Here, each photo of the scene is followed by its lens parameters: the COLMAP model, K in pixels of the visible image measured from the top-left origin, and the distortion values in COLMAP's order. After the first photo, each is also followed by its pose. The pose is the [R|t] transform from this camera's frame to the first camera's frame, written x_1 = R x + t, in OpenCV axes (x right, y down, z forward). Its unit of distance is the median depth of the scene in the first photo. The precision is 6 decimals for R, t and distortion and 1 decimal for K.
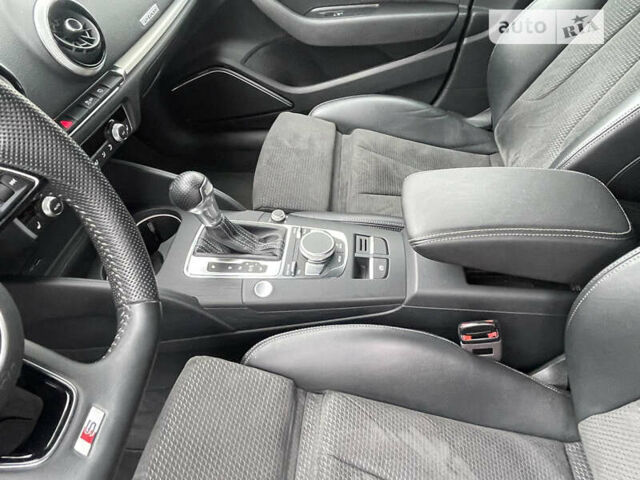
lens RADIAL K [[451.7, 0, 322.8], [0, 451.7, 239.8], [0, 0, 1]] dist [0.005075, -0.008280]
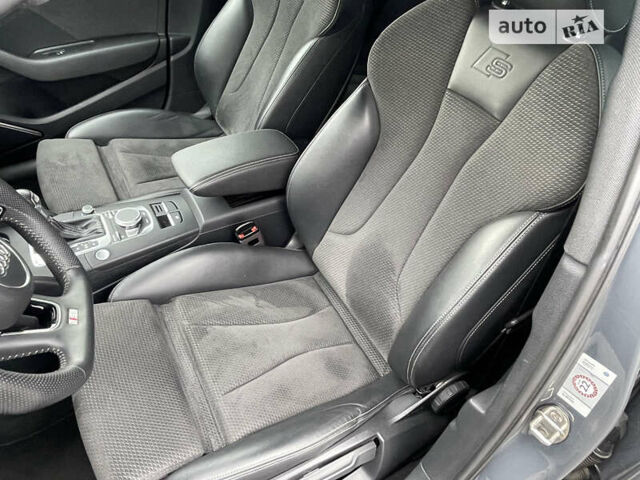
lens RADIAL K [[451.7, 0, 322.8], [0, 451.7, 239.8], [0, 0, 1]] dist [0.005075, -0.008280]
pose [[0.818377, -0.332654, 0.468616, -0.189410], [0.334300, 0.938837, 0.082635, 0.157173], [-0.467443, 0.089032, 0.879529, -0.516033]]
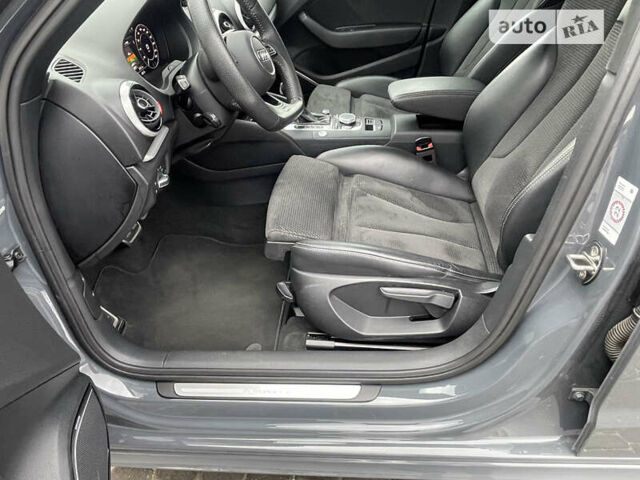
lens RADIAL K [[451.7, 0, 322.8], [0, 451.7, 239.8], [0, 0, 1]] dist [0.005075, -0.008280]
pose [[0.999999, -0.001418, 0.000956, -0.116387], [0.001531, 0.991428, -0.130643, 0.757319], [-0.000763, 0.130644, 0.991429, -0.873602]]
